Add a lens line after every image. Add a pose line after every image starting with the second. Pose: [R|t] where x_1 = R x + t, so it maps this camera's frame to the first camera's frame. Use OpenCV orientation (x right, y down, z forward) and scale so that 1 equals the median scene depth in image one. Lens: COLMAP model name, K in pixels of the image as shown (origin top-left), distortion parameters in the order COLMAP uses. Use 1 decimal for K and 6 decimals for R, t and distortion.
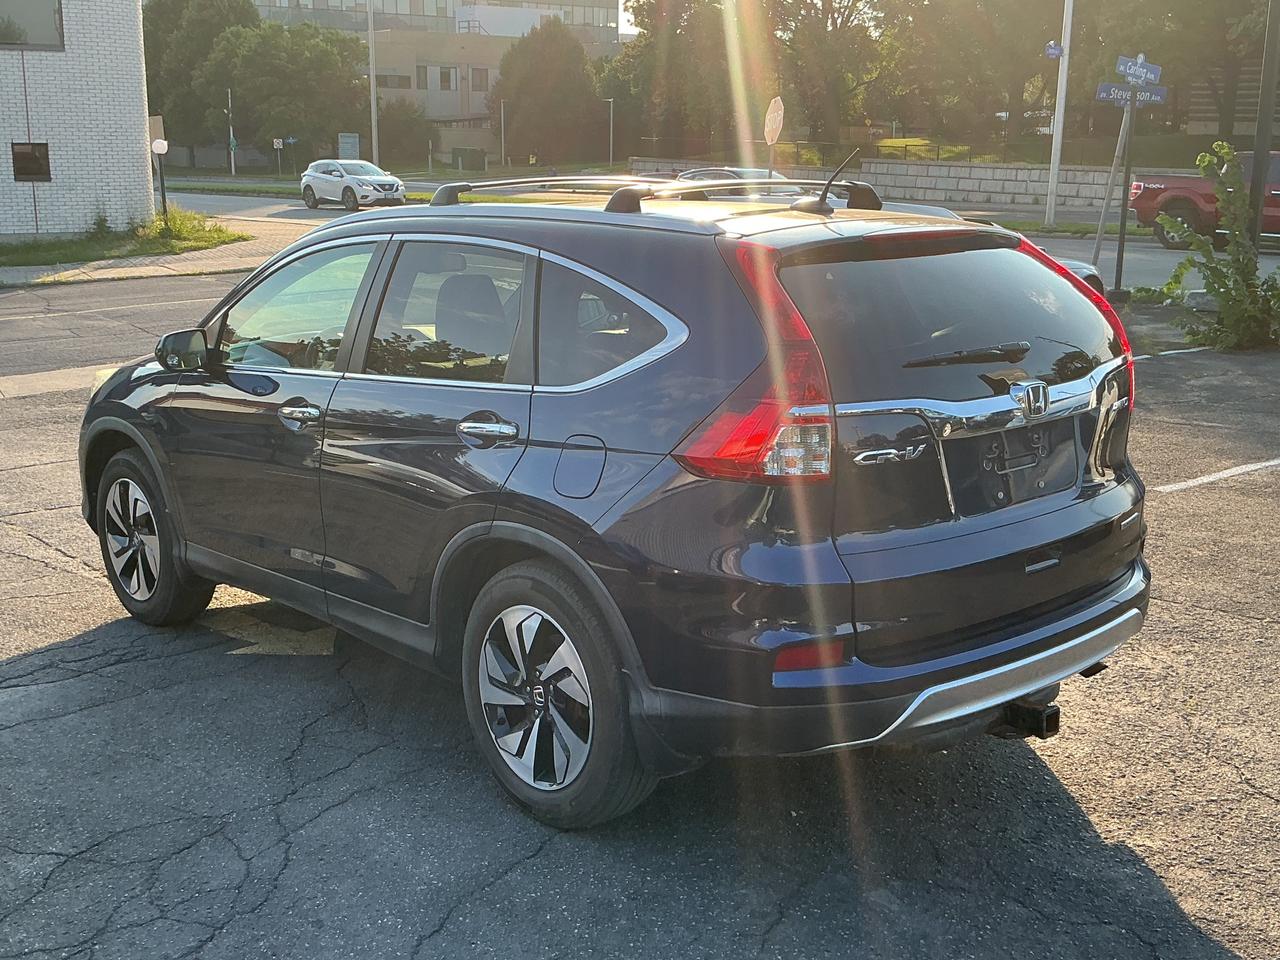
lens RADIAL K [[1408.9, 0, 640.0], [0, 1408.9, 480.0], [0, 0, 1]] dist [0.147798, -0.338749]
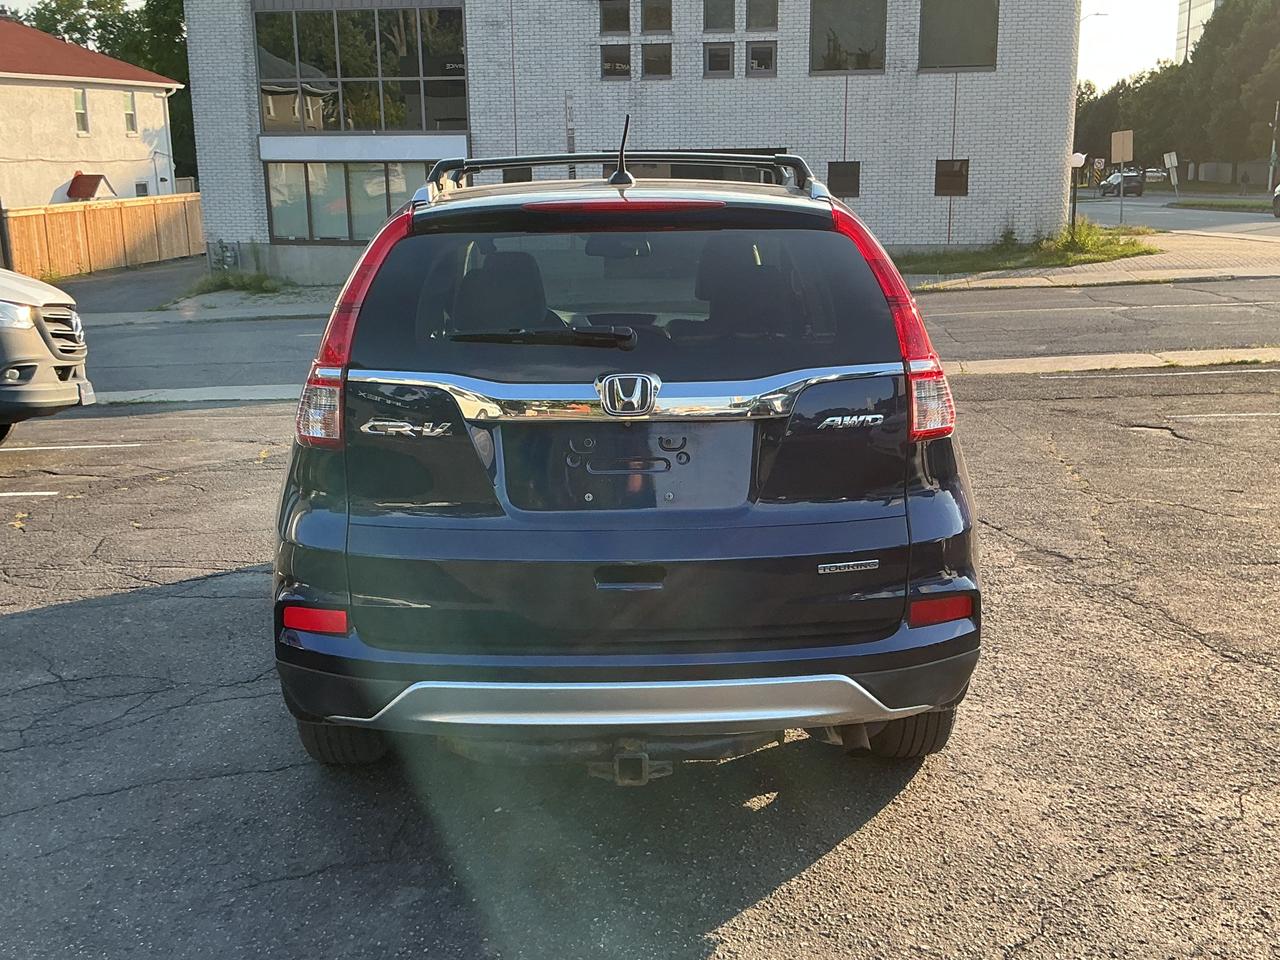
lens RADIAL K [[1408.9, 0, 640.0], [0, 1408.9, 480.0], [0, 0, 1]] dist [0.147798, -0.338749]
pose [[0.752314, 0.127241, -0.646401, 0.118362], [-0.135691, 0.990061, 0.036964, -0.005177], [0.644680, 0.059902, 0.762102, 0.048026]]
